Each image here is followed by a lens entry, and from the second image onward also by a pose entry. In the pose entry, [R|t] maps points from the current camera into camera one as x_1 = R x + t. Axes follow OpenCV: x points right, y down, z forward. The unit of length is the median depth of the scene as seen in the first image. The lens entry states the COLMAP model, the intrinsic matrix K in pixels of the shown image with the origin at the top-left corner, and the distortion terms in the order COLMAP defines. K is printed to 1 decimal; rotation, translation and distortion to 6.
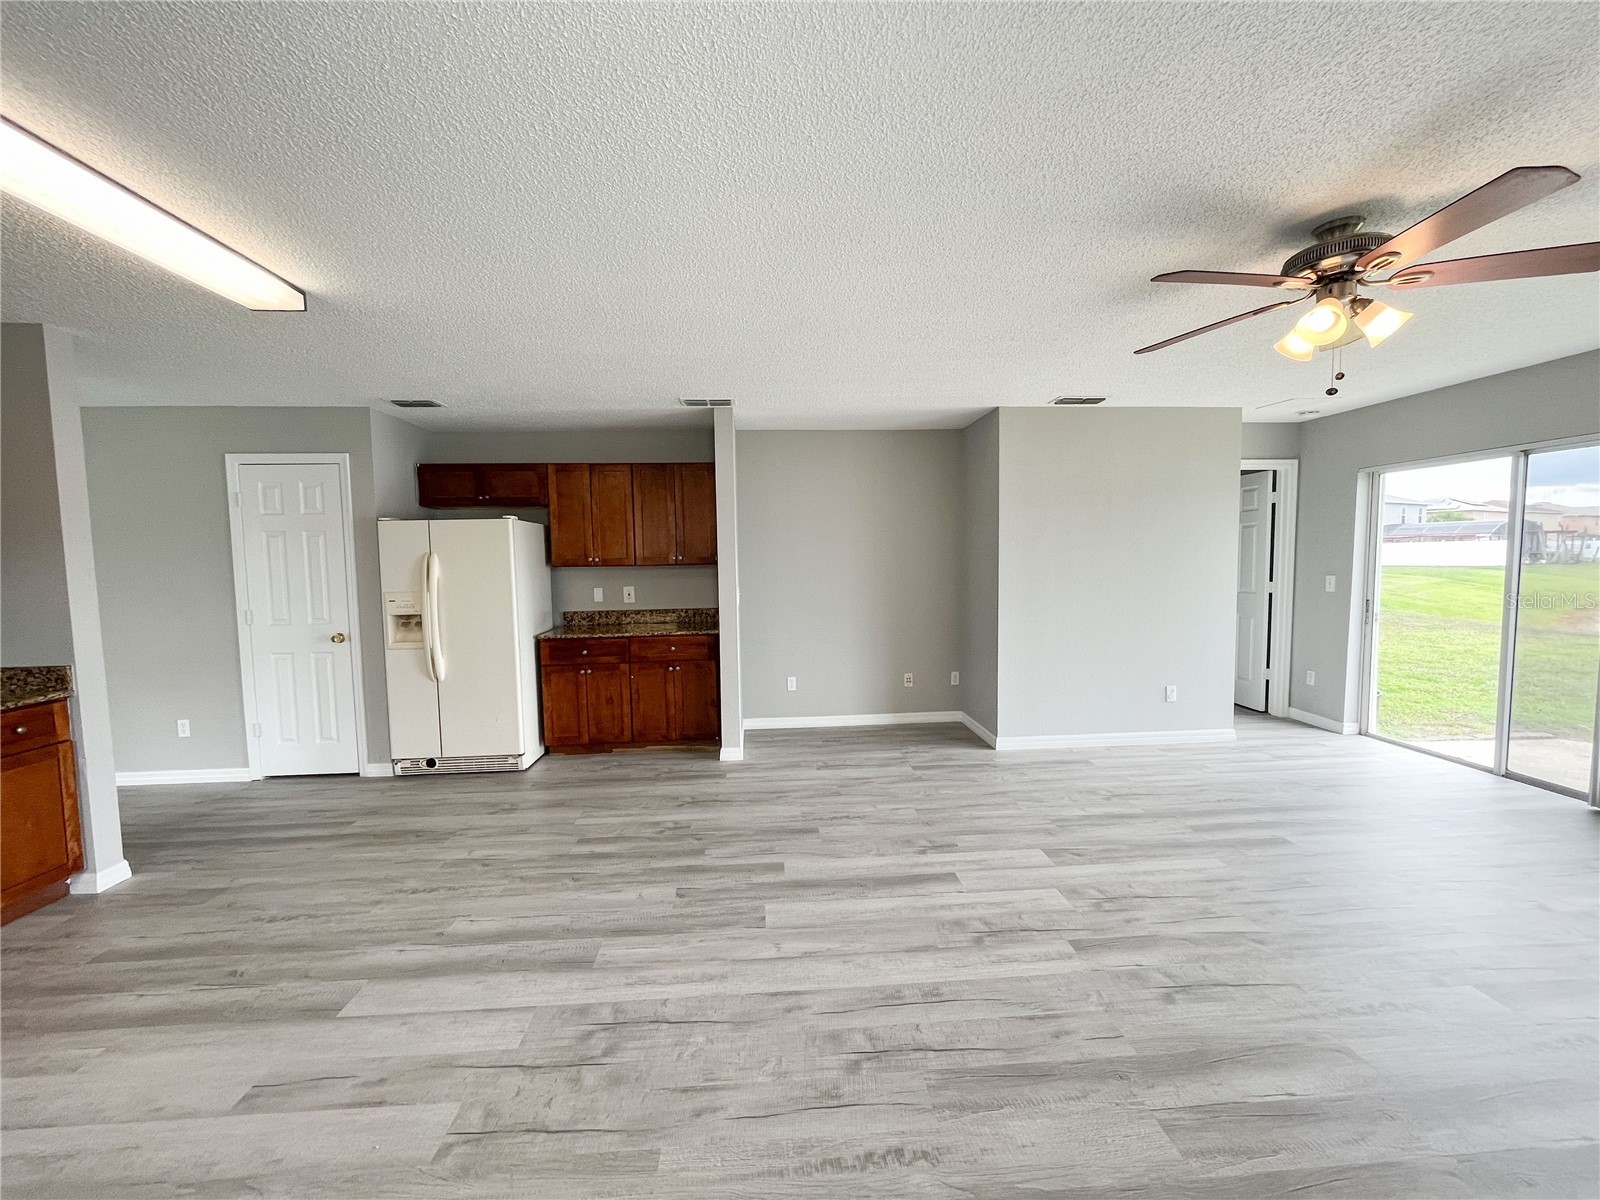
lens RADIAL K [[647.2, 0, 799.5], [0, 647.2, 602.6], [0, 0, 1]] dist [-0.001952, -0.000145]
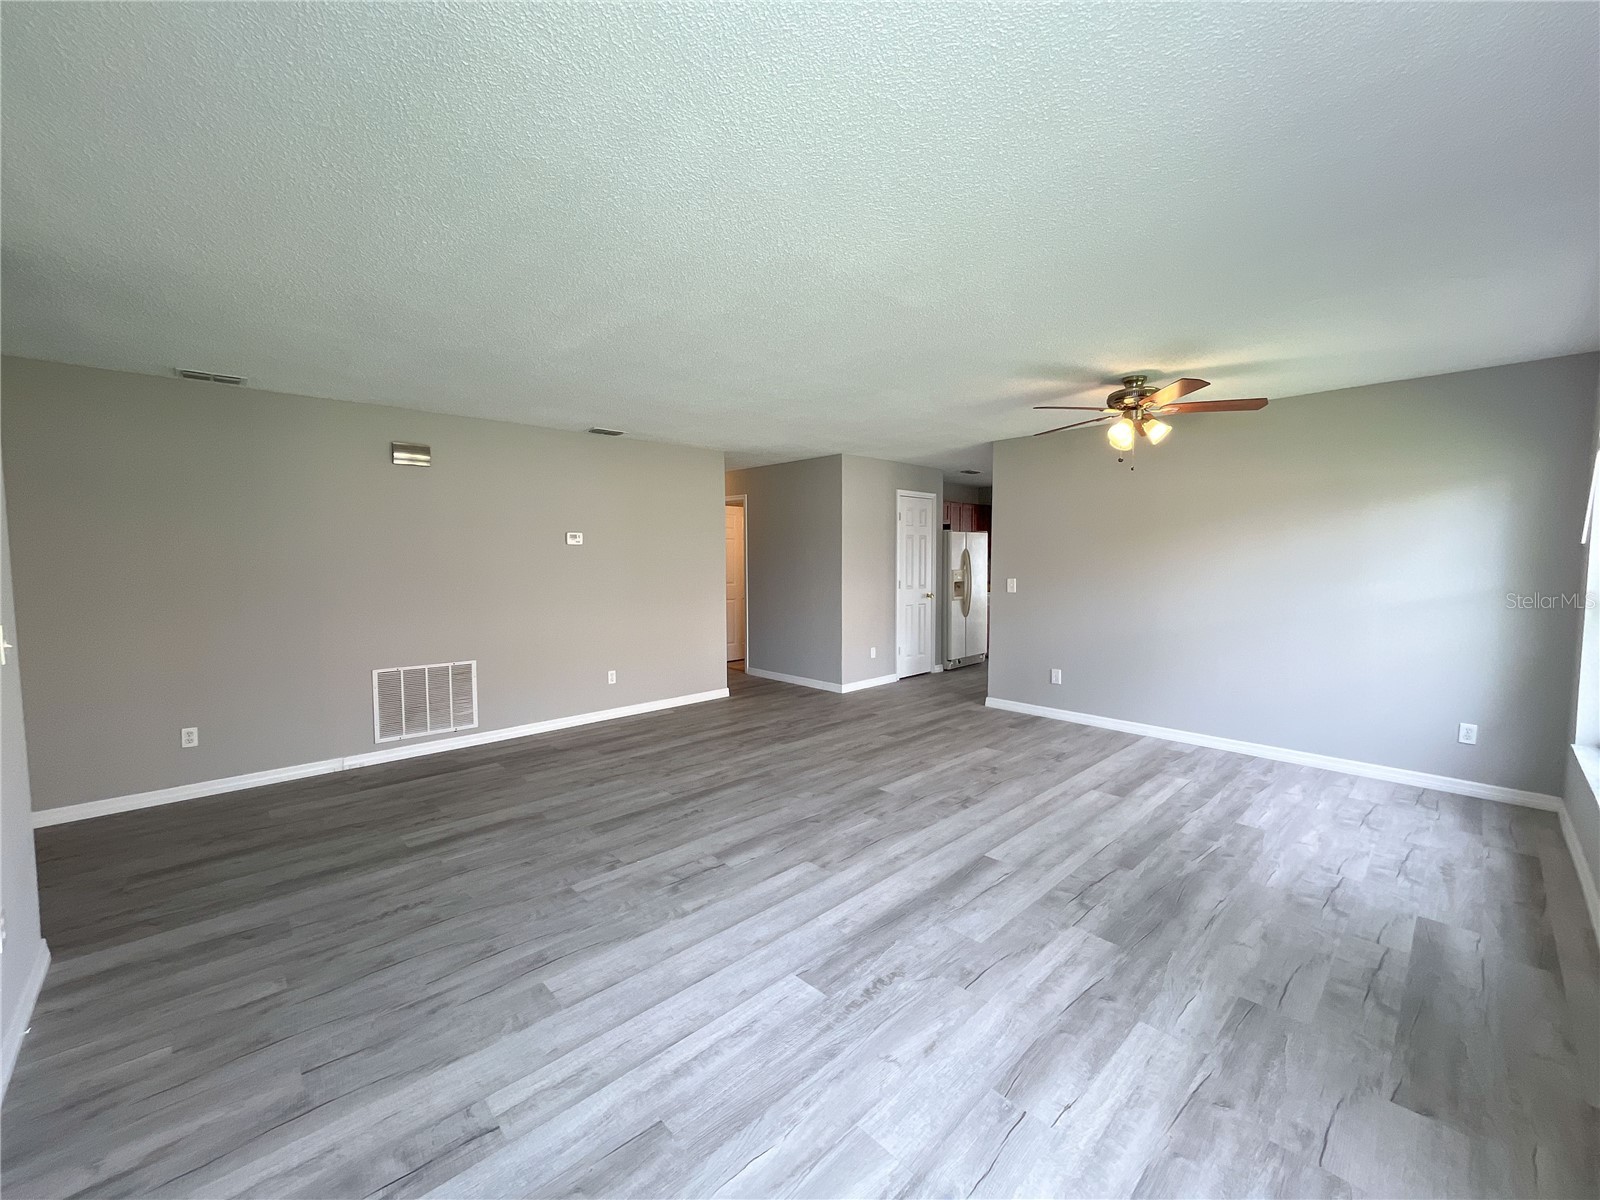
lens RADIAL K [[647.2, 0, 792.2], [0, 647.2, 605.9], [0, 0, 1]] dist [-0.001952, -0.000145]
pose [[0.769835, -0.036426, 0.637202, -2.657113], [0.039362, 0.999179, 0.009564, 0.063208], [-0.637028, 0.017719, 0.770637, -0.173881]]
